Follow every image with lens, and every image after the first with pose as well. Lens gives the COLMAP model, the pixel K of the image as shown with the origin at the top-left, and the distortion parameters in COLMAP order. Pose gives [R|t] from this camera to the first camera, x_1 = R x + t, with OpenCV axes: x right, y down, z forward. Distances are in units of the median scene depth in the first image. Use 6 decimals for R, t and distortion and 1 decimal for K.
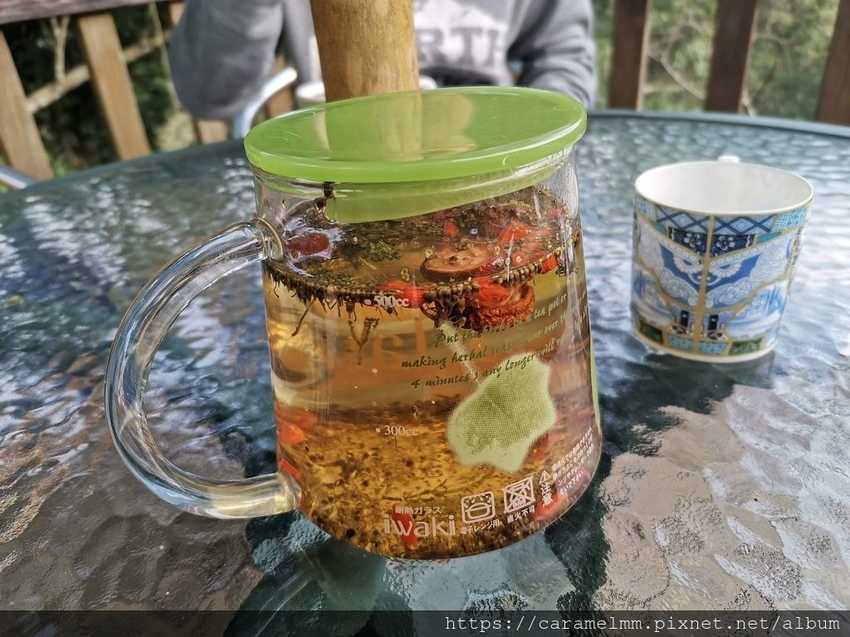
lens RADIAL K [[639.5, 0, 431.5], [0, 639.5, 316.6], [0, 0, 1]] dist [0.075027, -0.136730]
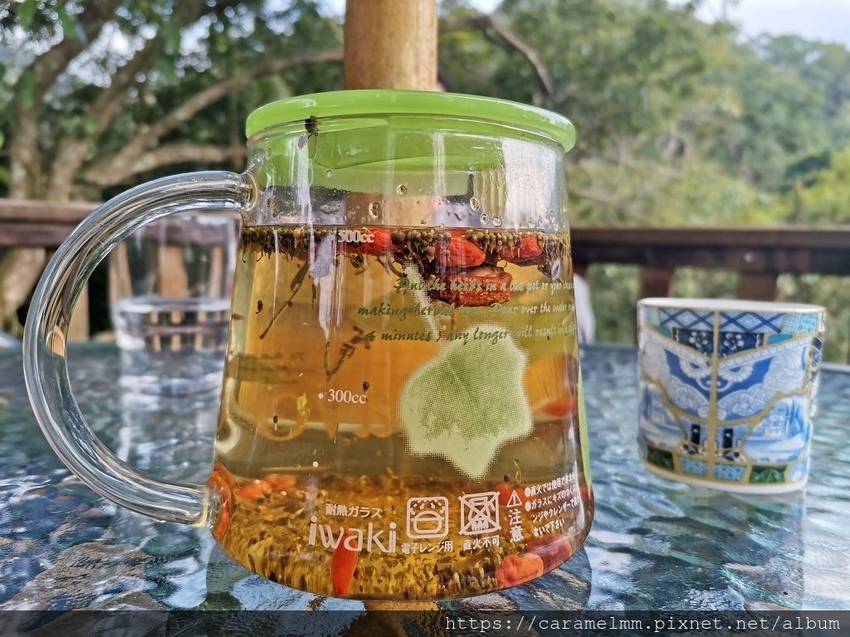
lens RADIAL K [[639.5, 0, 431.5], [0, 639.5, 316.6], [0, 0, 1]] dist [0.075027, -0.136730]
pose [[0.993038, 0.100323, -0.061726, 0.071355], [-0.116577, 0.912123, -0.392991, 0.268401], [0.016876, 0.397451, 0.917468, 0.112690]]
